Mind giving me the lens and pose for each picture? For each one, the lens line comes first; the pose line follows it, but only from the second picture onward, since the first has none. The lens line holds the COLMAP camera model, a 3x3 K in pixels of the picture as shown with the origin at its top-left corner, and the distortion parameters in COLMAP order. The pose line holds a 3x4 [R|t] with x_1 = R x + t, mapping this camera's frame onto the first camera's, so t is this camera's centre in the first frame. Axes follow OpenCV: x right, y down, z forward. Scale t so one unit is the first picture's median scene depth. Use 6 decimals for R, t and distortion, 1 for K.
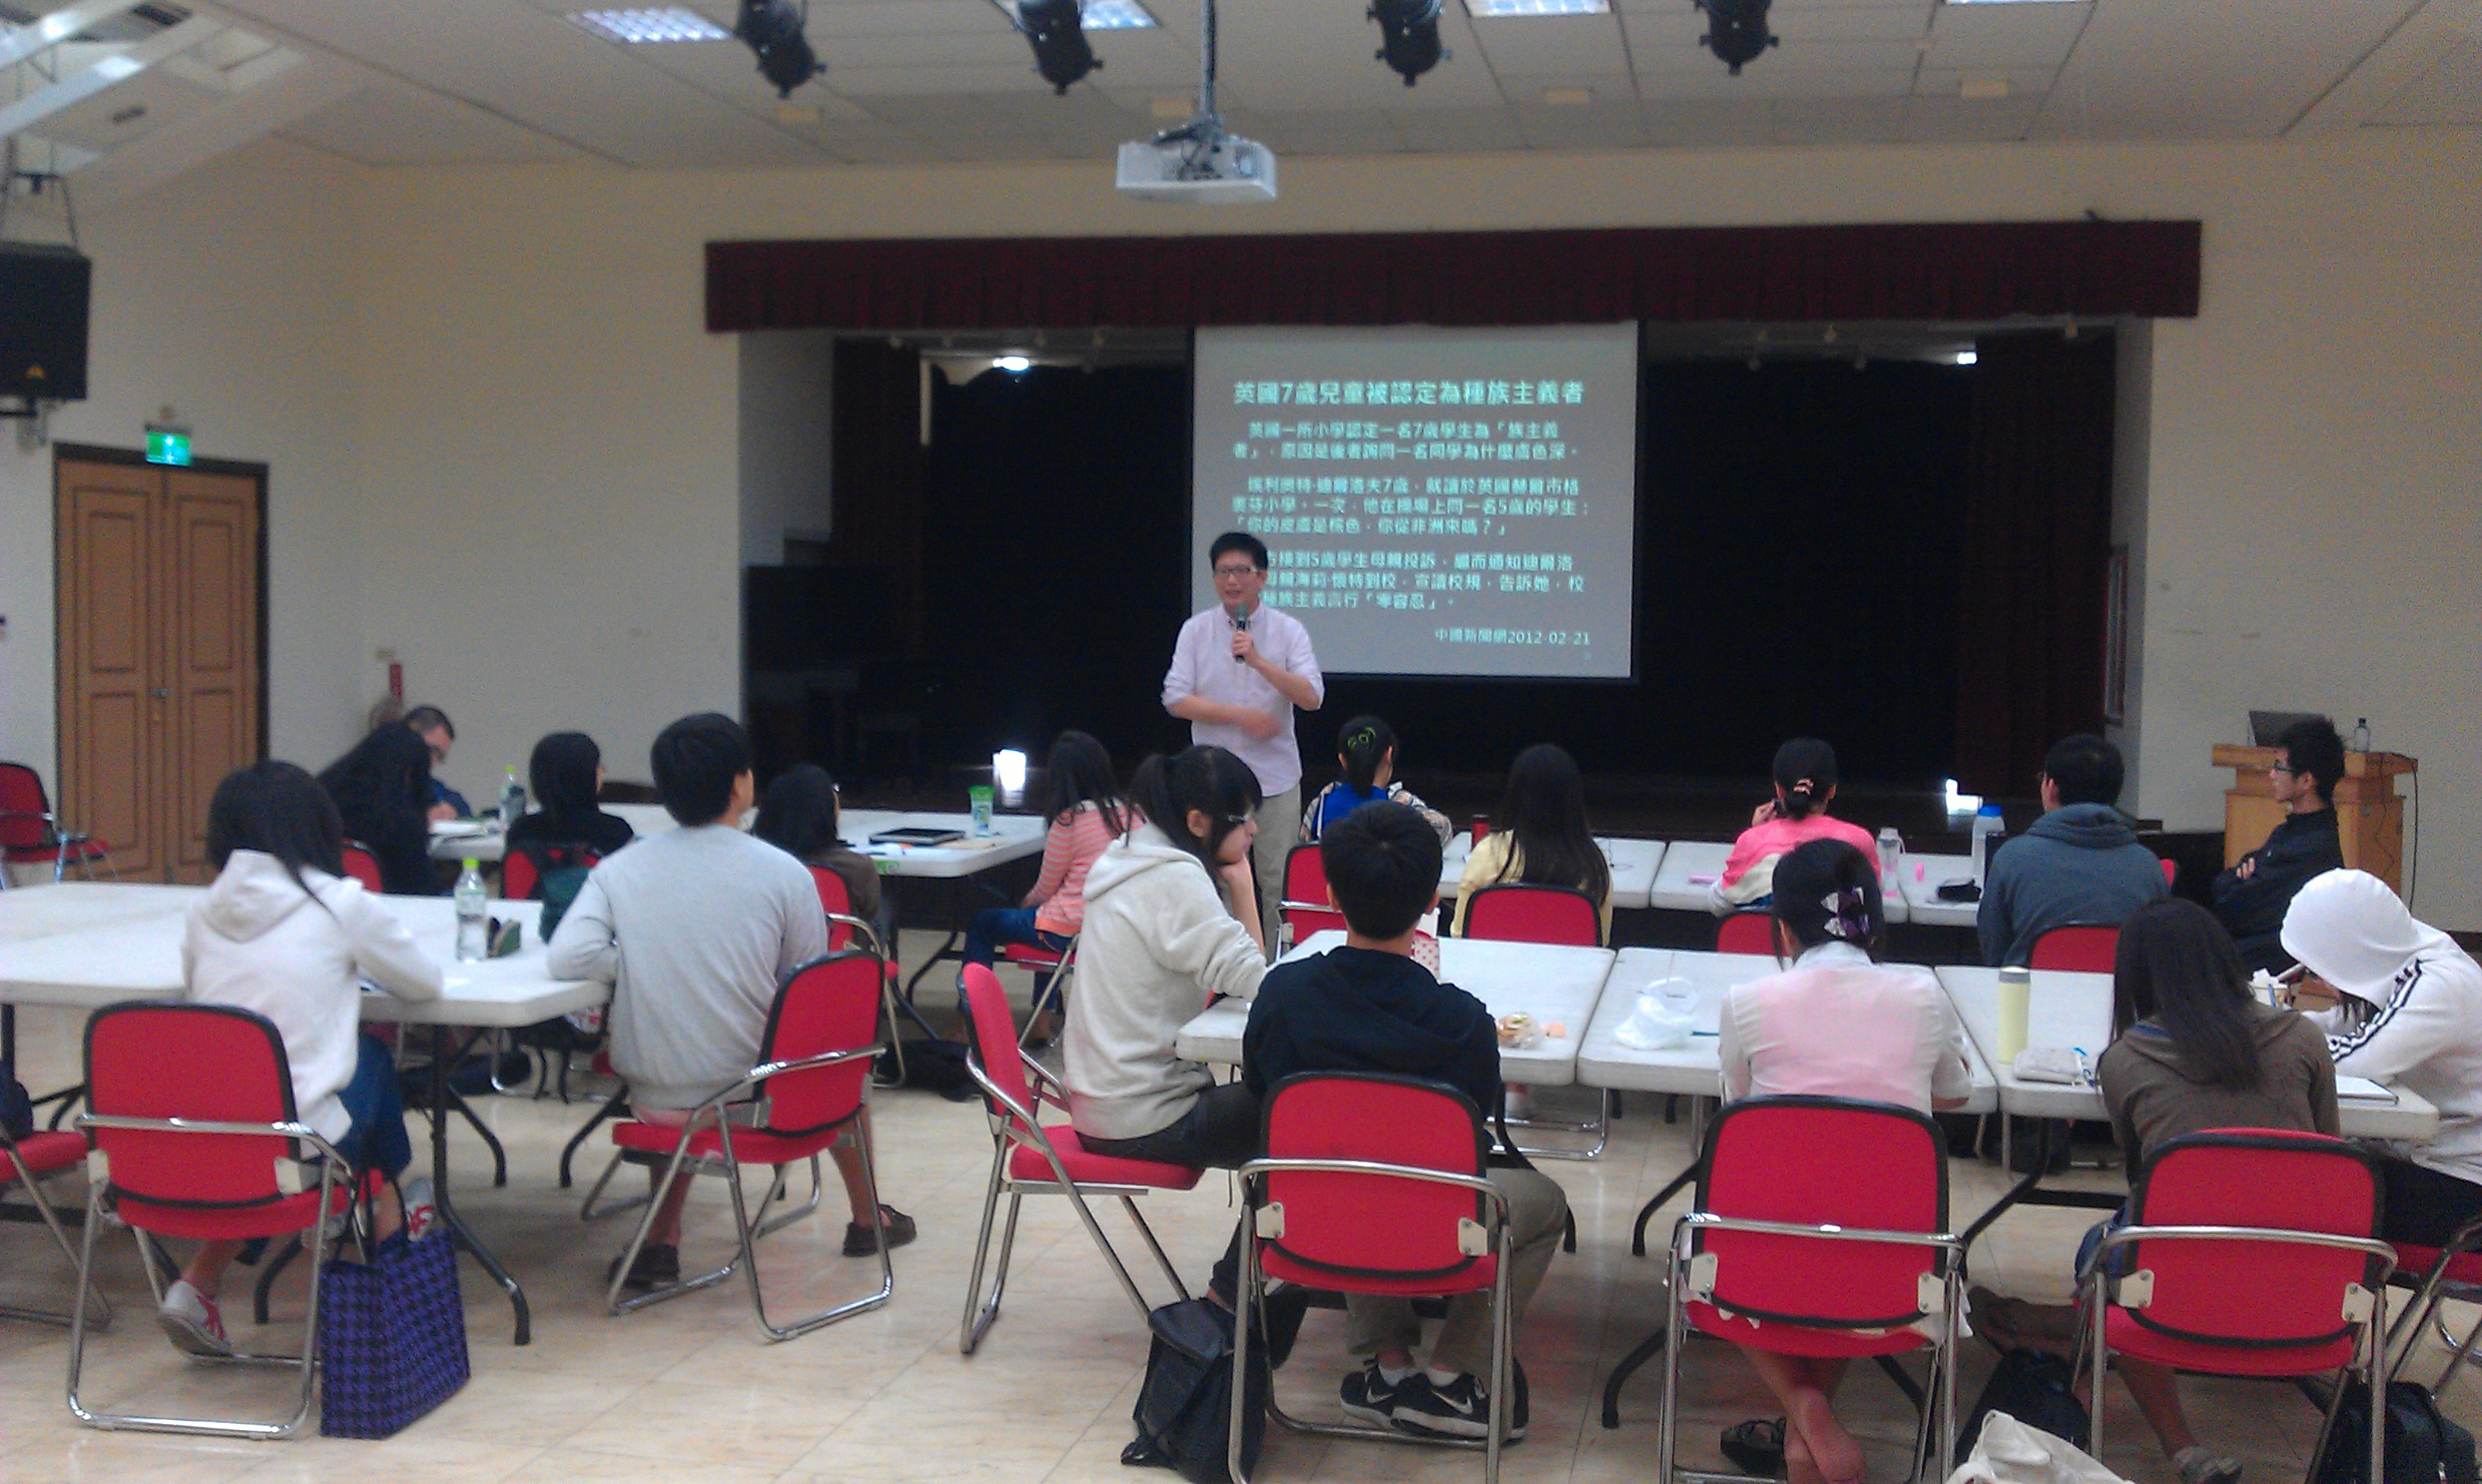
lens RADIAL K [[2787.3, 0, 1223.1], [0, 2787.3, 793.3], [0, 0, 1]] dist [-0.003932, 0.000000]
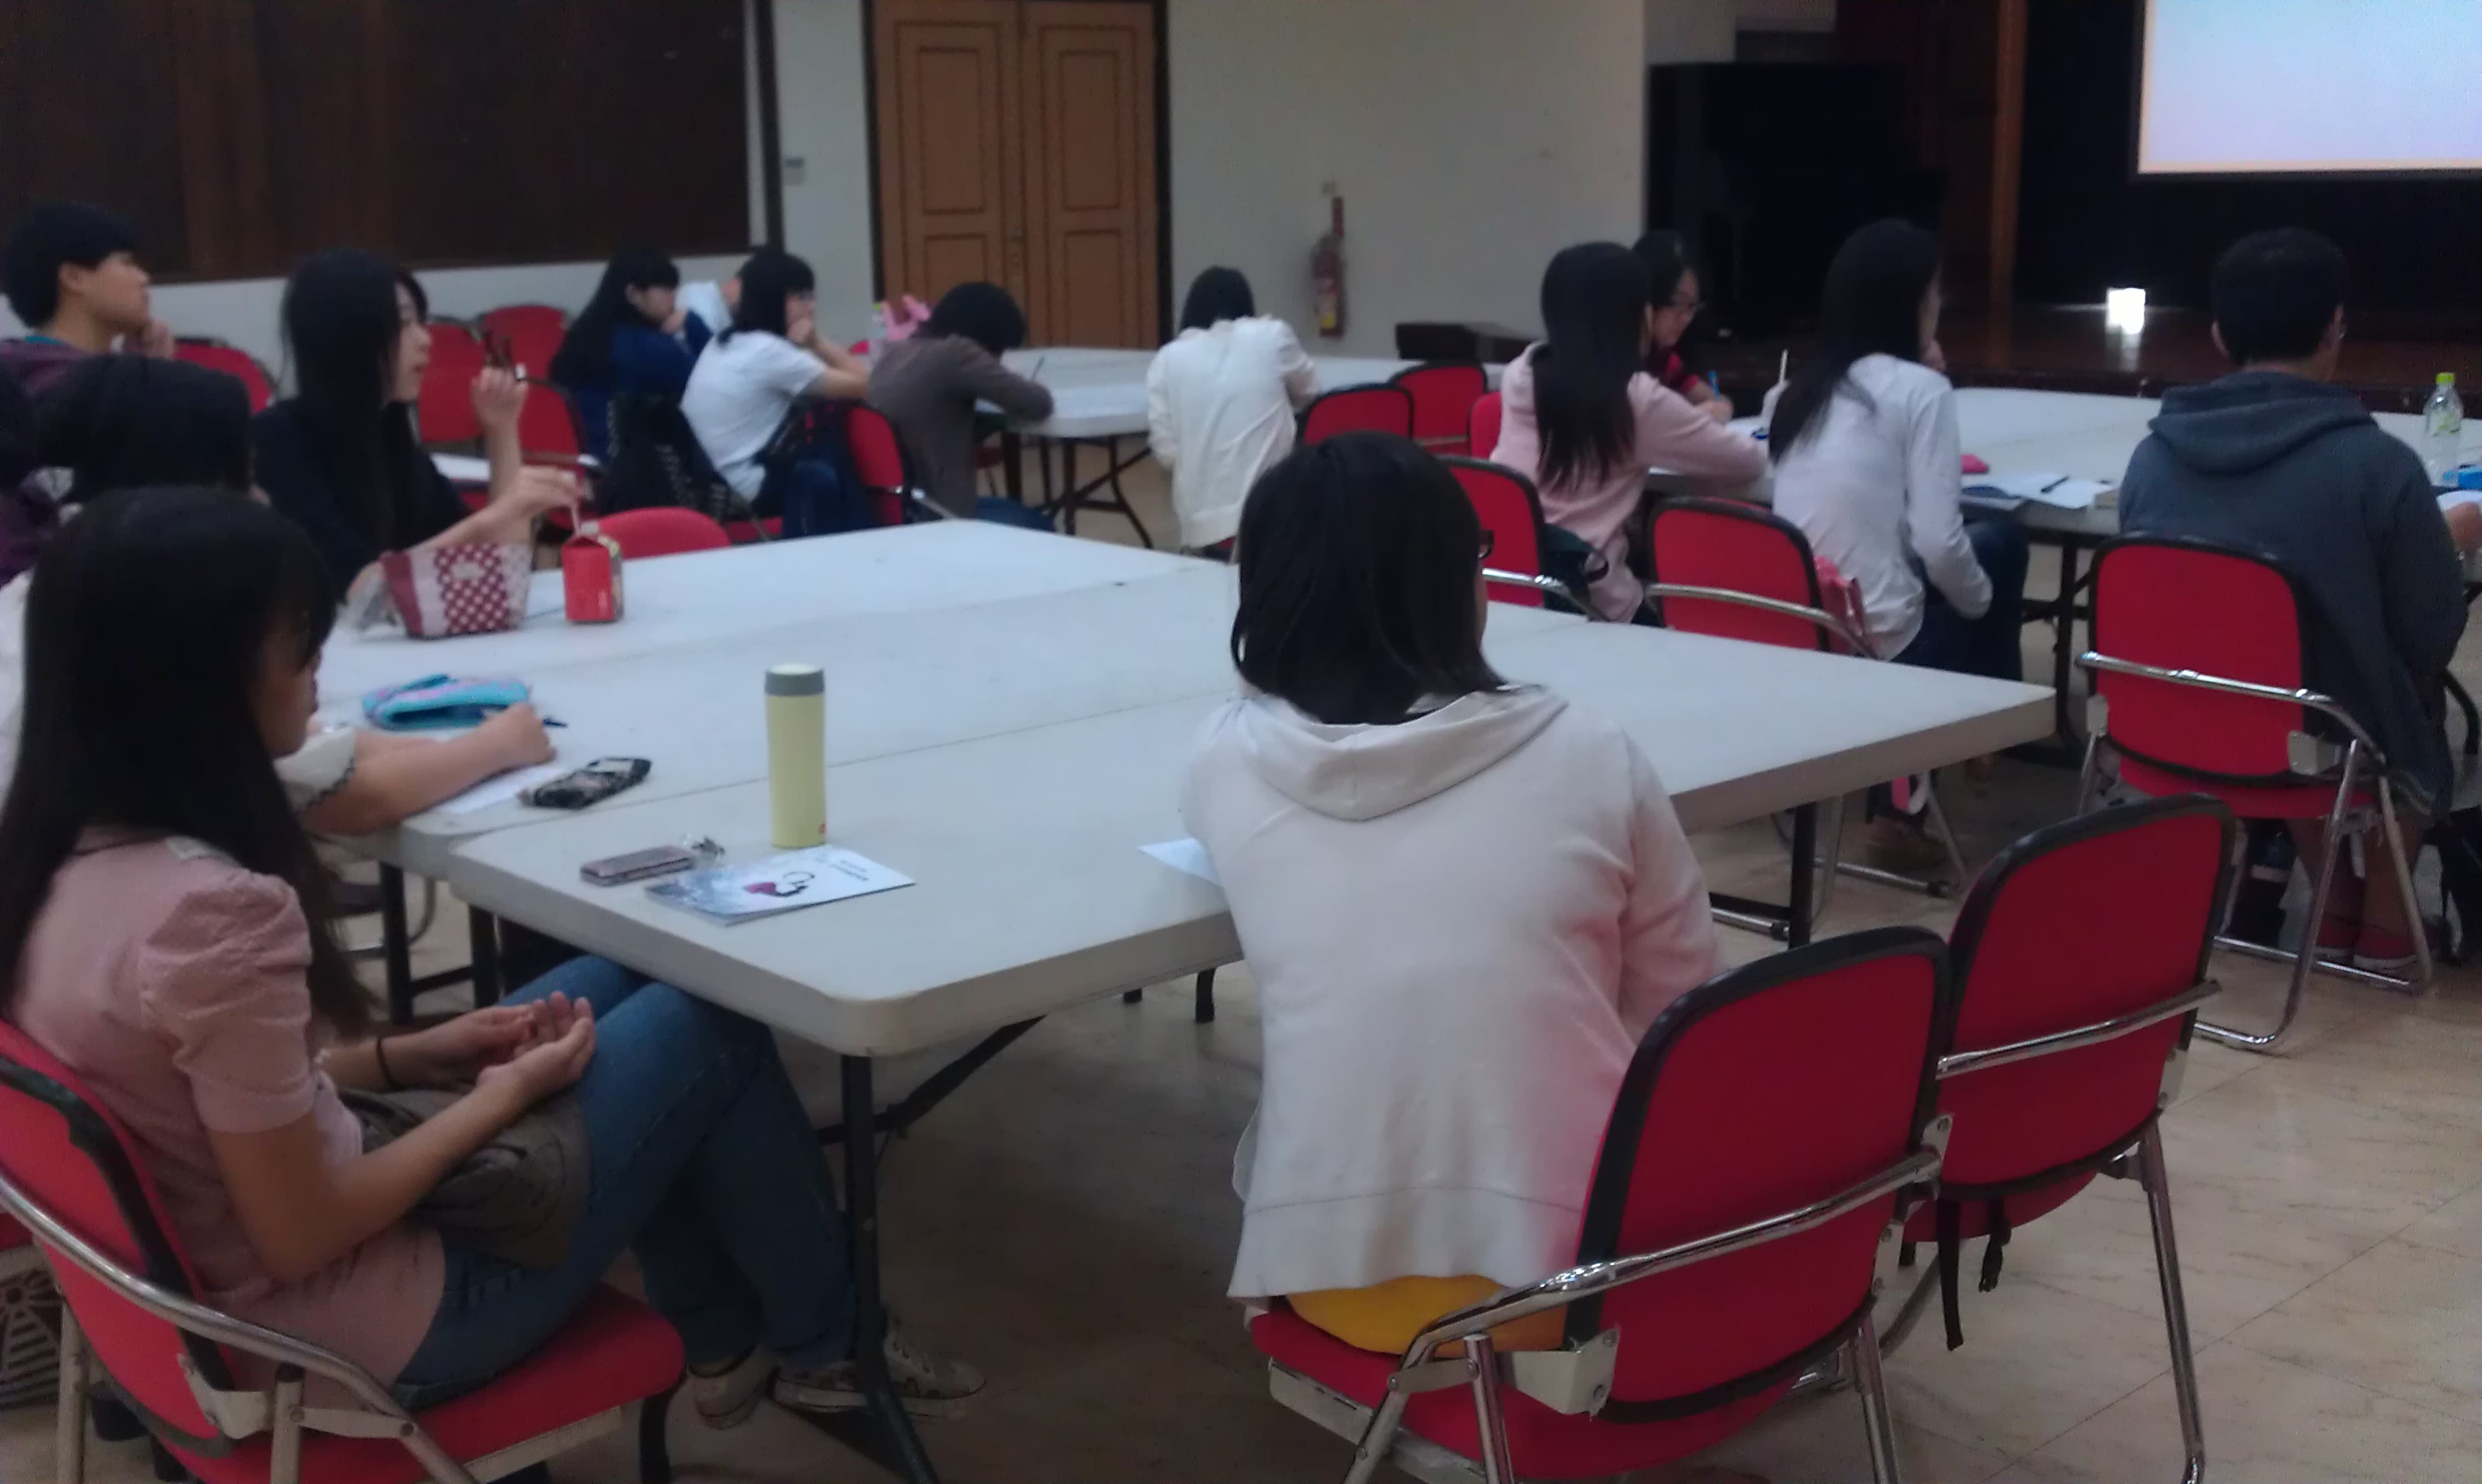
lens RADIAL K [[2787.3, 0, 1237.0], [0, 2787.3, 732.6], [0, 0, 1]] dist [-0.003932, 0.000000]
pose [[0.790602, 0.084945, -0.606409, 0.287248], [-0.000446, 0.990411, 0.138153, 0.001752], [0.612330, -0.108954, 0.783059, 0.272022]]
